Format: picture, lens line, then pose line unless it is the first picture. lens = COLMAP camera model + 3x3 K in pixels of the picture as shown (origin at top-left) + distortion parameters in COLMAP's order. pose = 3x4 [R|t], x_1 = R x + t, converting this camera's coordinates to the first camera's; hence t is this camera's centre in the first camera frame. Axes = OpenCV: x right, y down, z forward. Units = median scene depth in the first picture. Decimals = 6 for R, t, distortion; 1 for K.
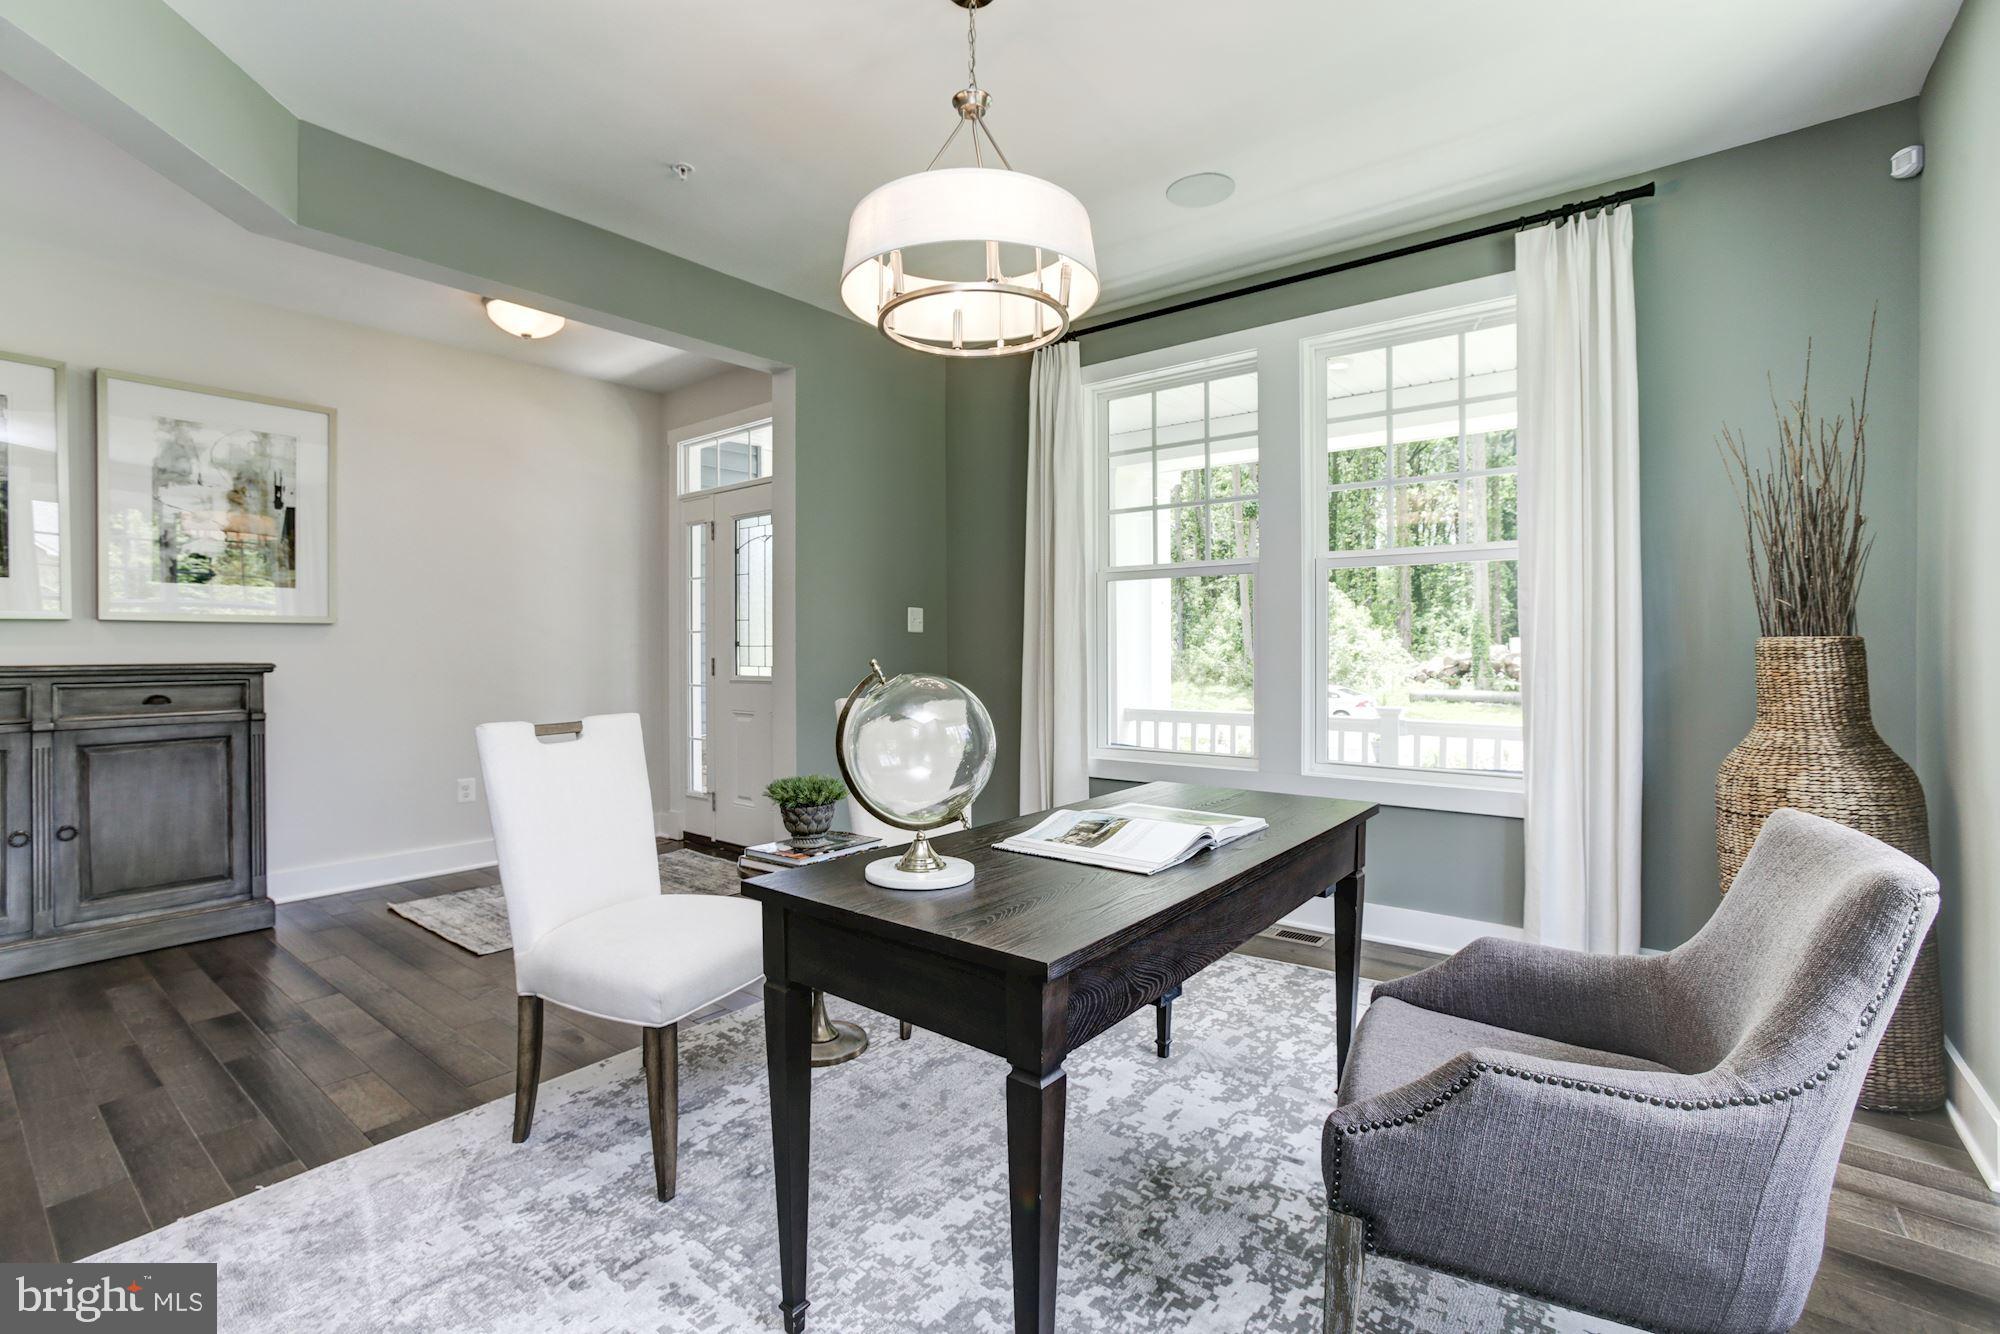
lens RADIAL K [[902.5, 0, 995.5], [0, 902.5, 647.0], [0, 0, 1]] dist [-0.000542, 0.000278]
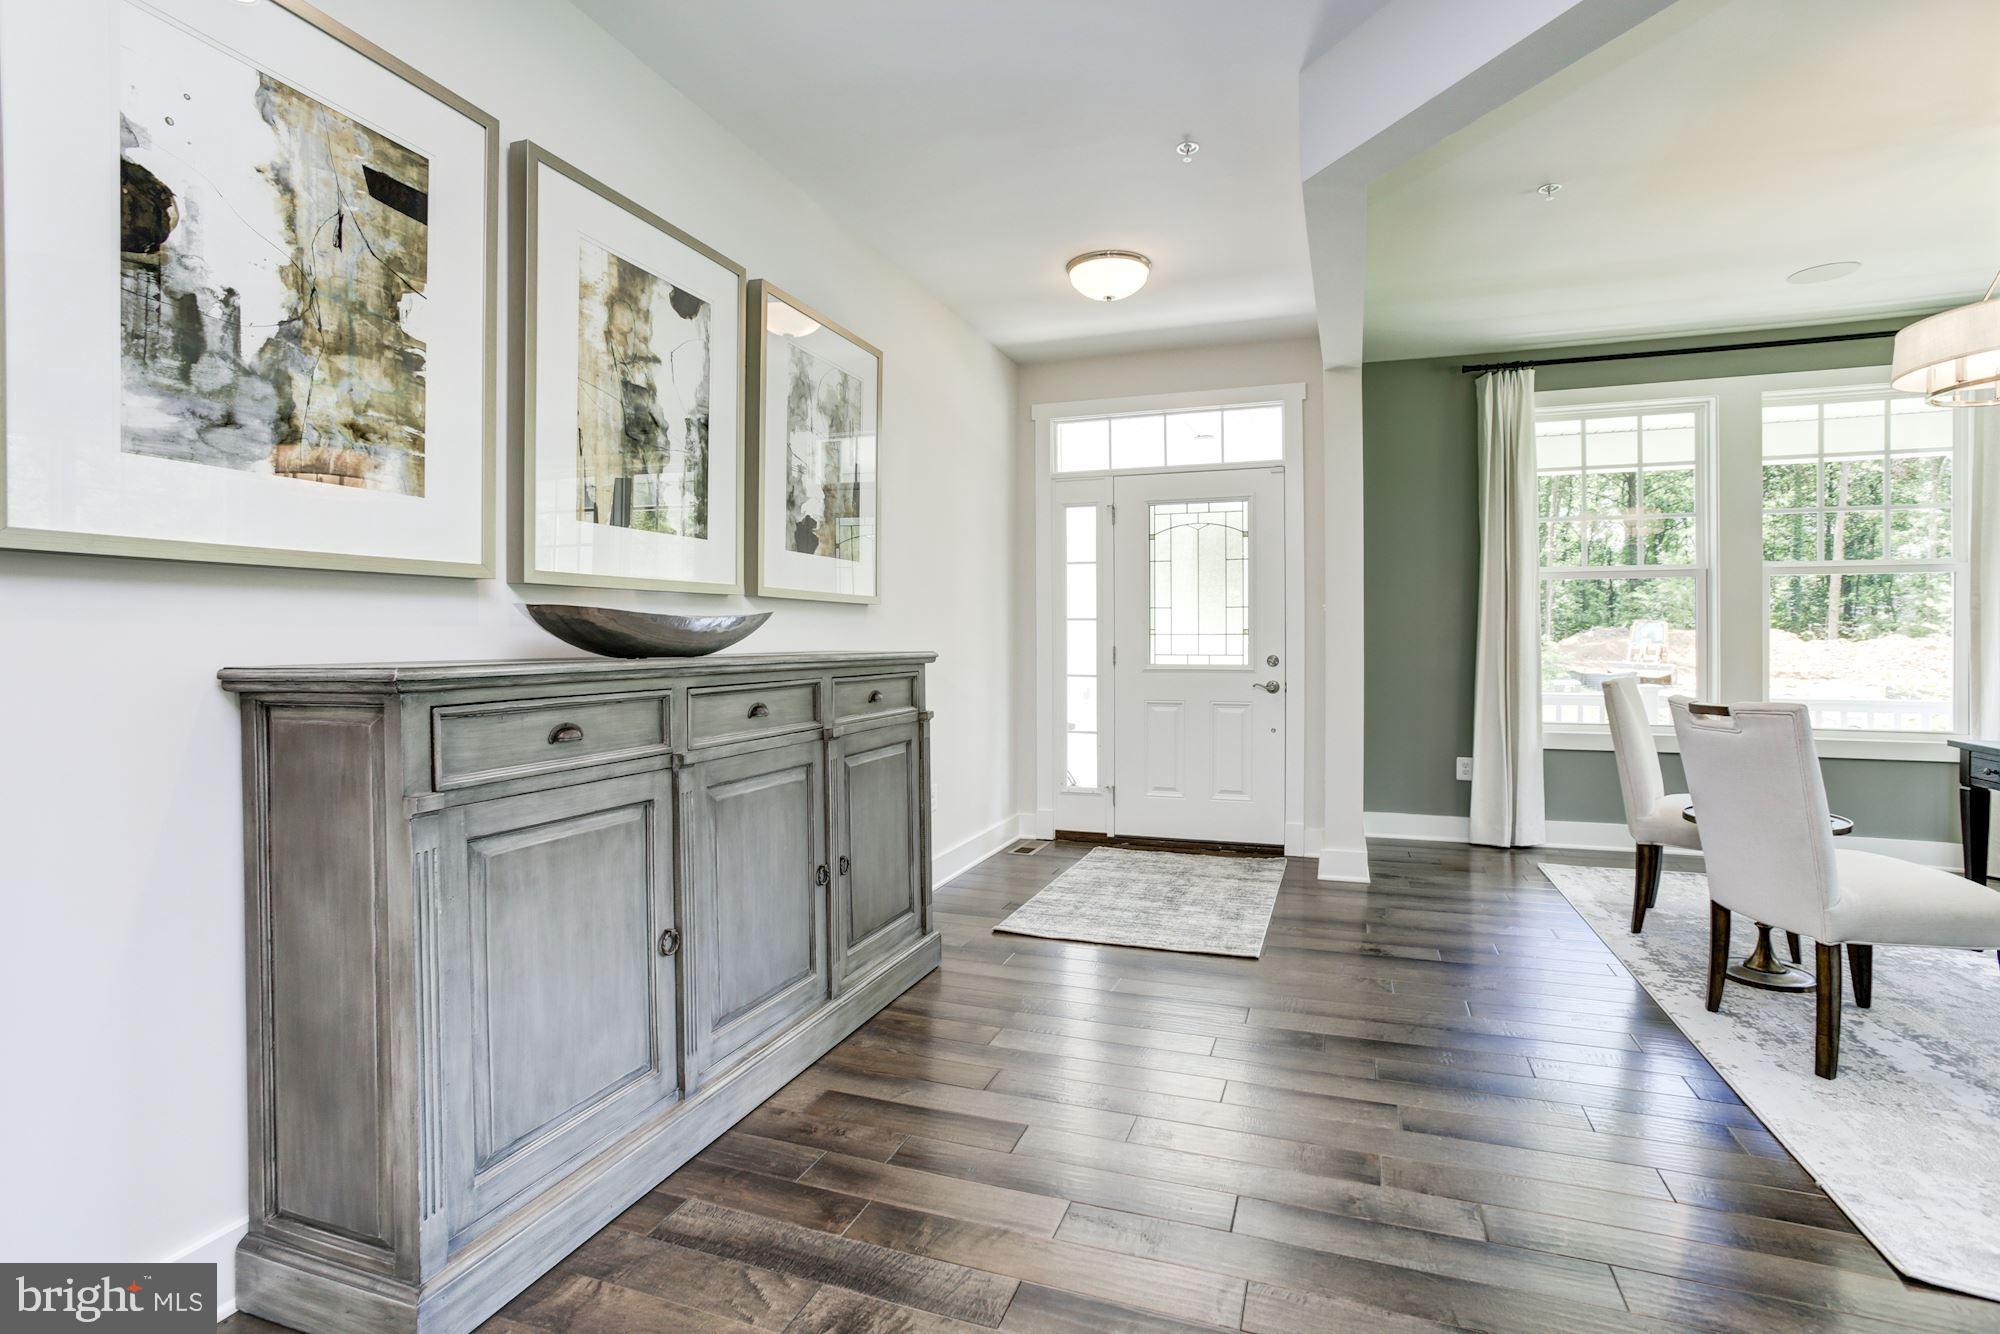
lens RADIAL K [[902.5, 0, 995.5], [0, 902.5, 647.0], [0, 0, 1]] dist [-0.000542, 0.000278]
pose [[0.935861, -0.003025, 0.352357, -1.027696], [0.001437, 0.999988, 0.004770, 0.009719], [-0.352367, -0.003957, 0.935853, 0.184538]]
